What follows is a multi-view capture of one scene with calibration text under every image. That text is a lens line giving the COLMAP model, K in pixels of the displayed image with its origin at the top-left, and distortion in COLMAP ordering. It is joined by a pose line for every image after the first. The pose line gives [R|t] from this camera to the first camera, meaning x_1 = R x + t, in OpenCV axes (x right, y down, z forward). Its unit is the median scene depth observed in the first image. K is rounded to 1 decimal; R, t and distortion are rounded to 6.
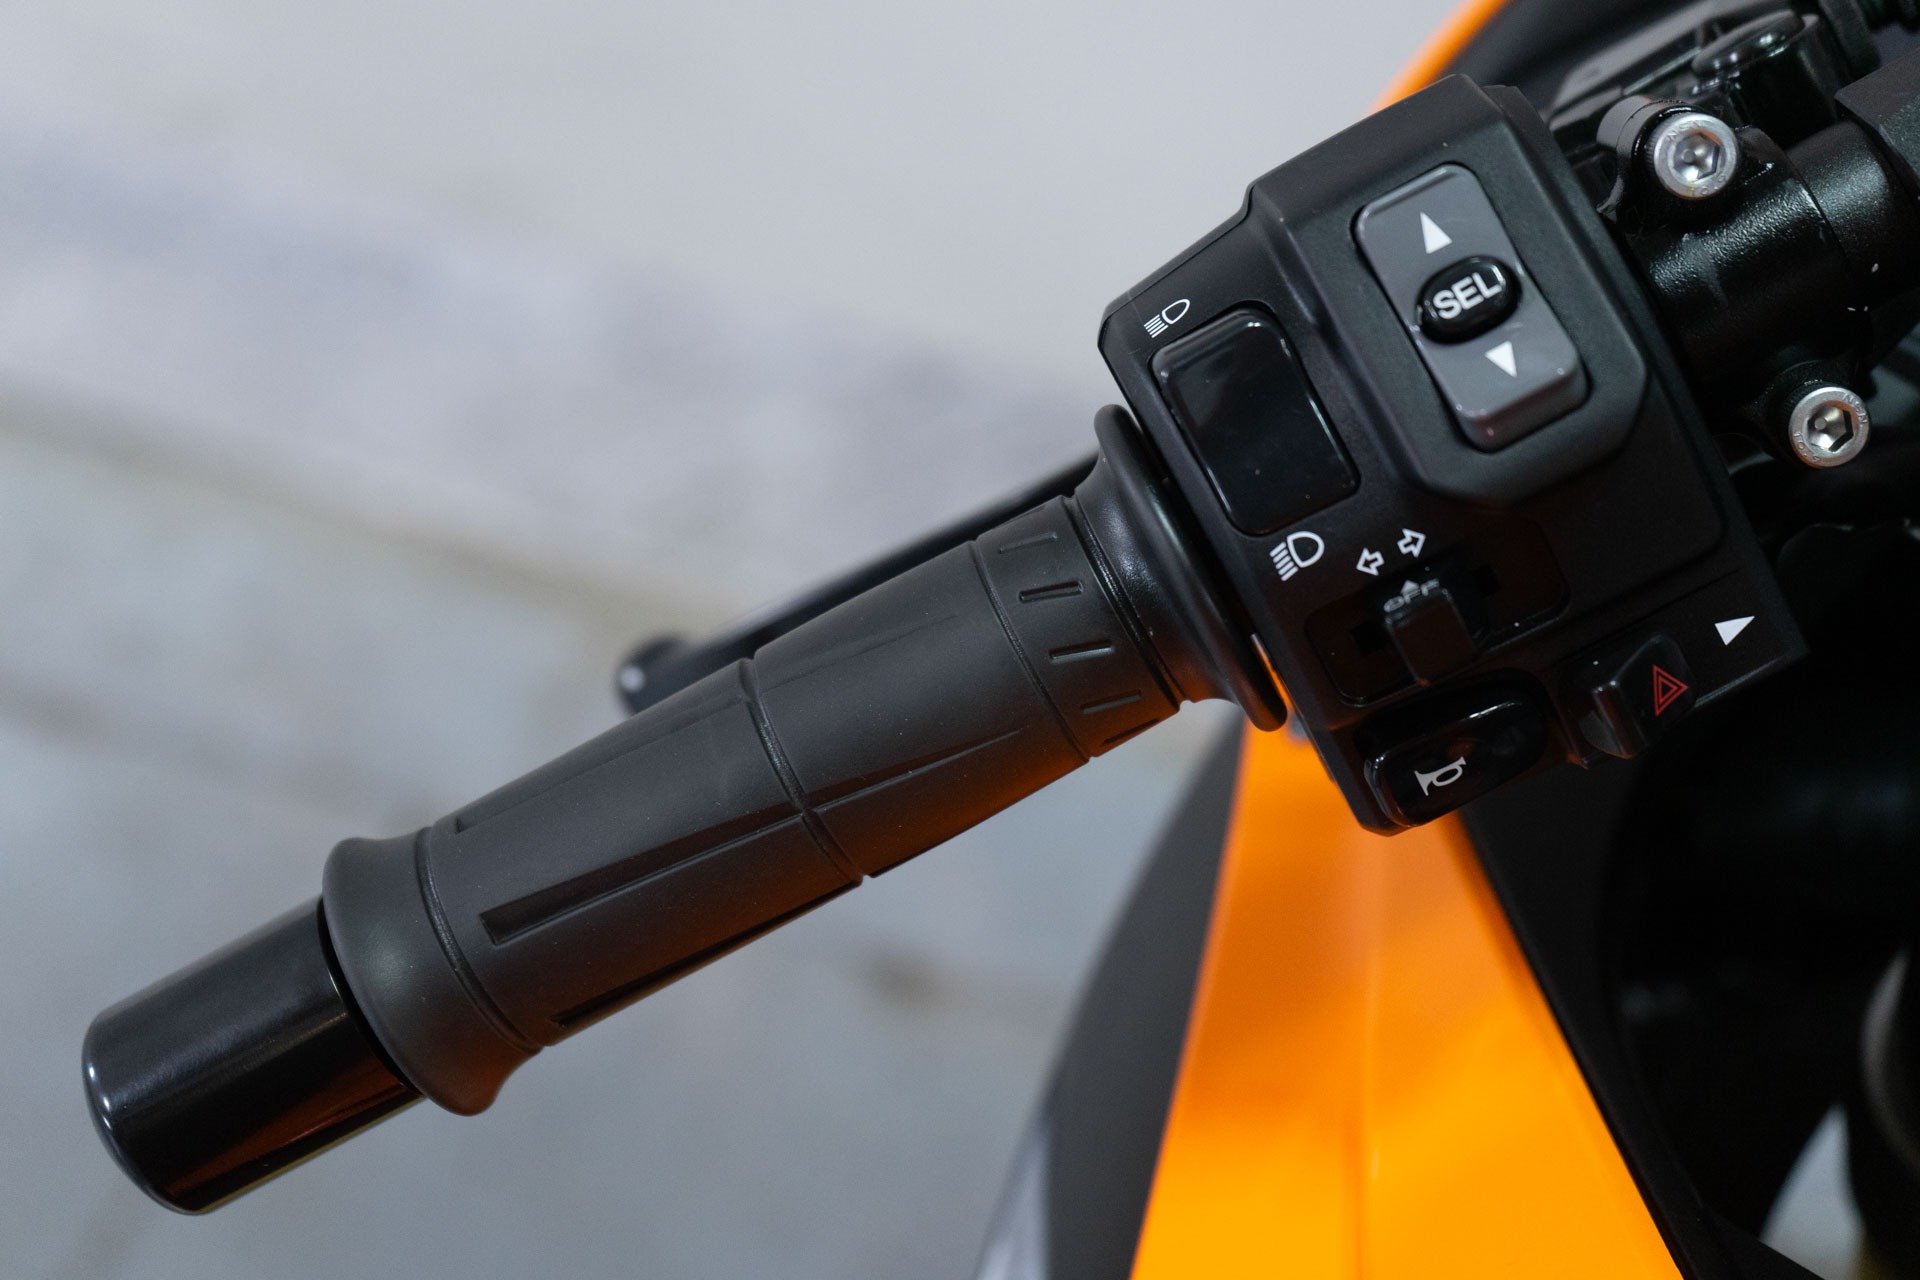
lens RADIAL K [[3161.3, 0, 960.0], [0, 3161.3, 640.0], [0, 0, 1]] dist [0.170895, -0.055334]
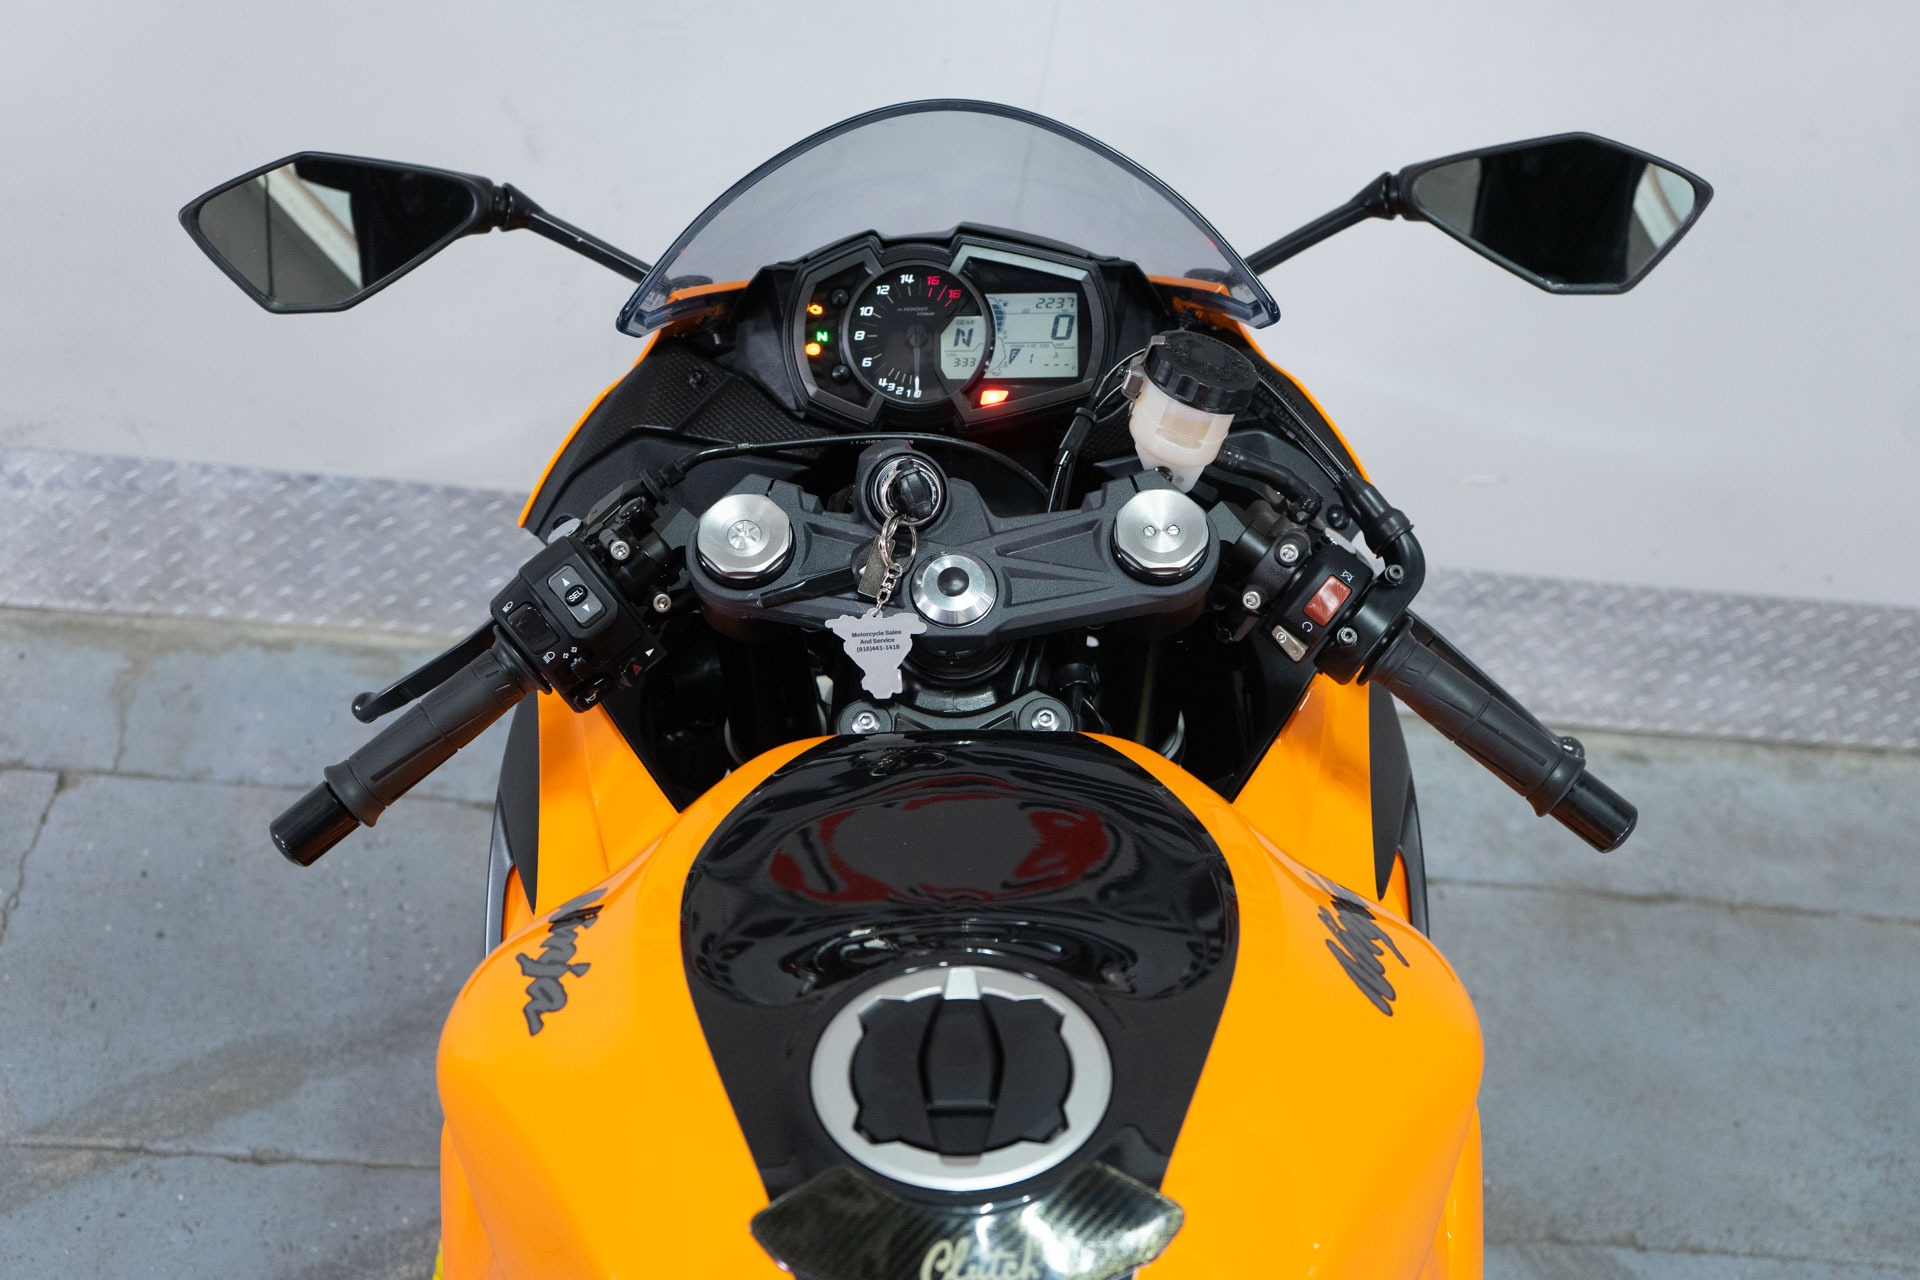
lens RADIAL K [[2380.8, 0, 960.0], [0, 2380.8, 640.0], [0, 0, 1]] dist [0.118024, 0.001297]
pose [[0.941052, -0.193624, 0.277365, -0.264131], [0.173786, 0.980224, 0.094653, -0.257136], [-0.290207, -0.040872, 0.956091, -2.268385]]
